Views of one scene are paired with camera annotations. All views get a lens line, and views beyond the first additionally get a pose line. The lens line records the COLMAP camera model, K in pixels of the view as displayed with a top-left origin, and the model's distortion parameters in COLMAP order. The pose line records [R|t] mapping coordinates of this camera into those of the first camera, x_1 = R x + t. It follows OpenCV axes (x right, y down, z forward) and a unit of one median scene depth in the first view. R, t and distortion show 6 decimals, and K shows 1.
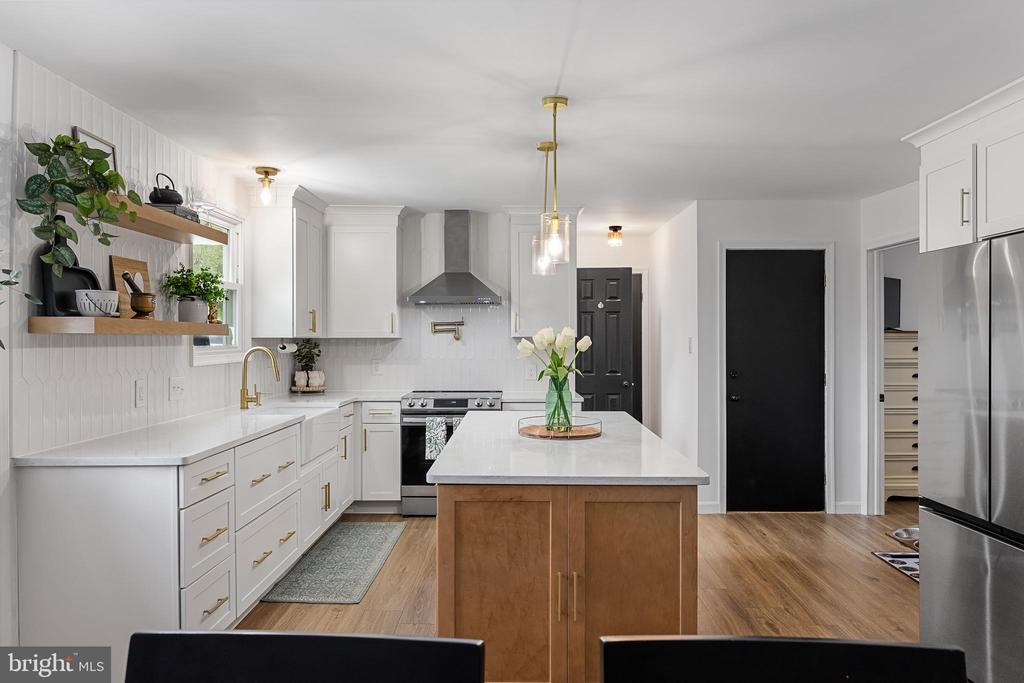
lens RADIAL K [[702.3, 0, 511.9], [0, 702.3, 338.4], [0, 0, 1]] dist [0.006138, 0.003130]
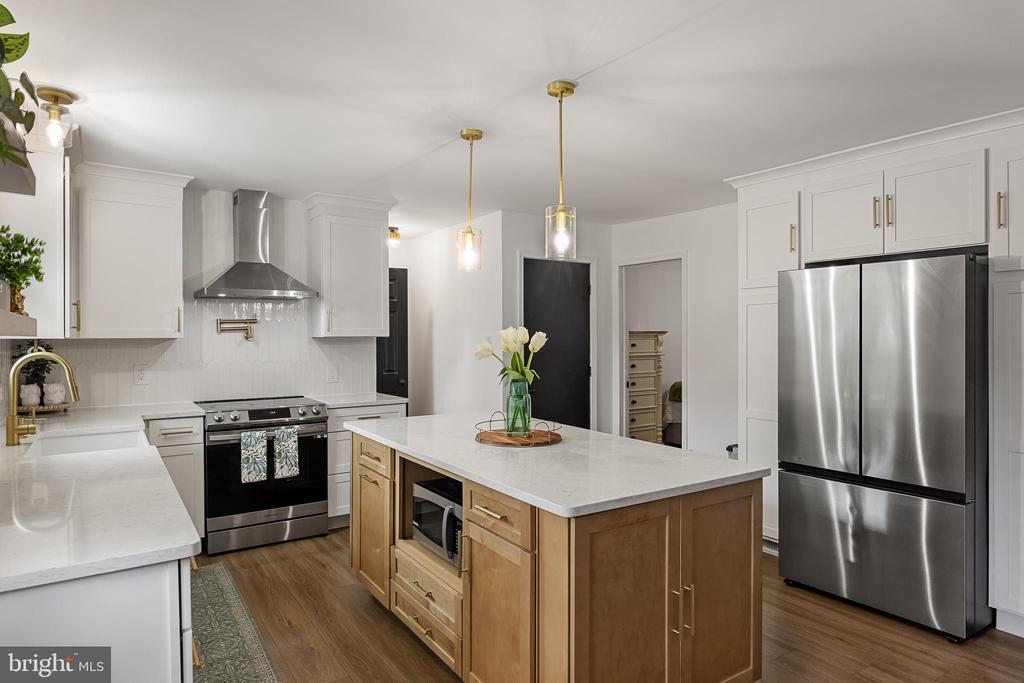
lens RADIAL K [[616.9, 0, 512.4], [0, 616.9, 340.2], [0, 0, 1]] dist [0.000068, 0.003448]
pose [[0.824784, -0.005062, 0.565425, -0.269670], [0.001820, 0.999979, 0.006297, -0.002206], [-0.565444, -0.004165, 0.824776, 0.208743]]
